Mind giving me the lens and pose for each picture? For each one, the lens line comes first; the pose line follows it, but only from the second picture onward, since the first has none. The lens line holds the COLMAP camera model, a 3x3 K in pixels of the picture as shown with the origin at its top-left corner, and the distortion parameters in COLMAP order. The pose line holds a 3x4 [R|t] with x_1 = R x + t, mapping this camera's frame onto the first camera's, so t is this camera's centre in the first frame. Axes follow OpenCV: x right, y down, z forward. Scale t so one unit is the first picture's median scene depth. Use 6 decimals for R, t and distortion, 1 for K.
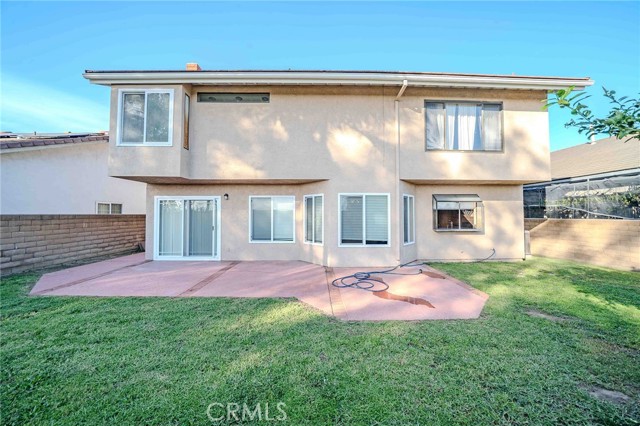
lens RADIAL K [[222.6, 0, 322.8], [0, 222.6, 210.0], [0, 0, 1]] dist [-0.020915, 0.001276]
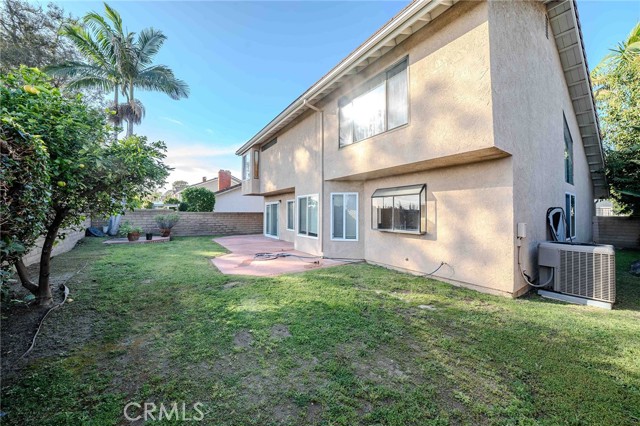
lens RADIAL K [[222.6, 0, 321.8], [0, 222.6, 212.1], [0, 0, 1]] dist [-0.020915, 0.001276]
pose [[0.560513, -0.001622, -0.828144, 1.252061], [0.010661, 0.999929, 0.005257, 0.015664], [0.828077, -0.011776, 0.560491, 0.349931]]
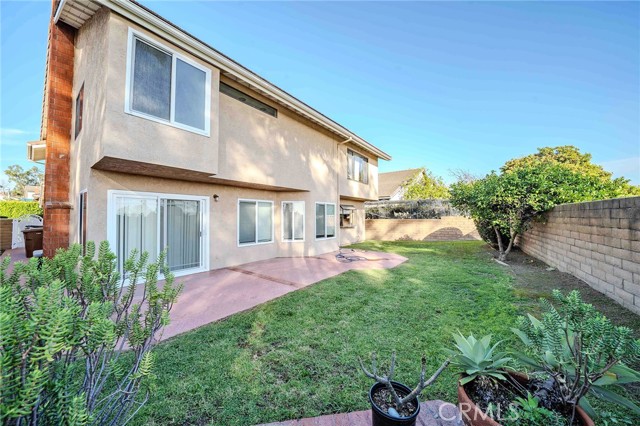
lens RADIAL K [[222.6, 0, 321.9], [0, 222.6, 214.7], [0, 0, 1]] dist [-0.020915, 0.001276]
pose [[0.610464, 0.004732, 0.792030, -0.969435], [-0.017372, 0.999822, 0.007416, -0.009290], [-0.791854, -0.018286, 0.610437, 0.120890]]
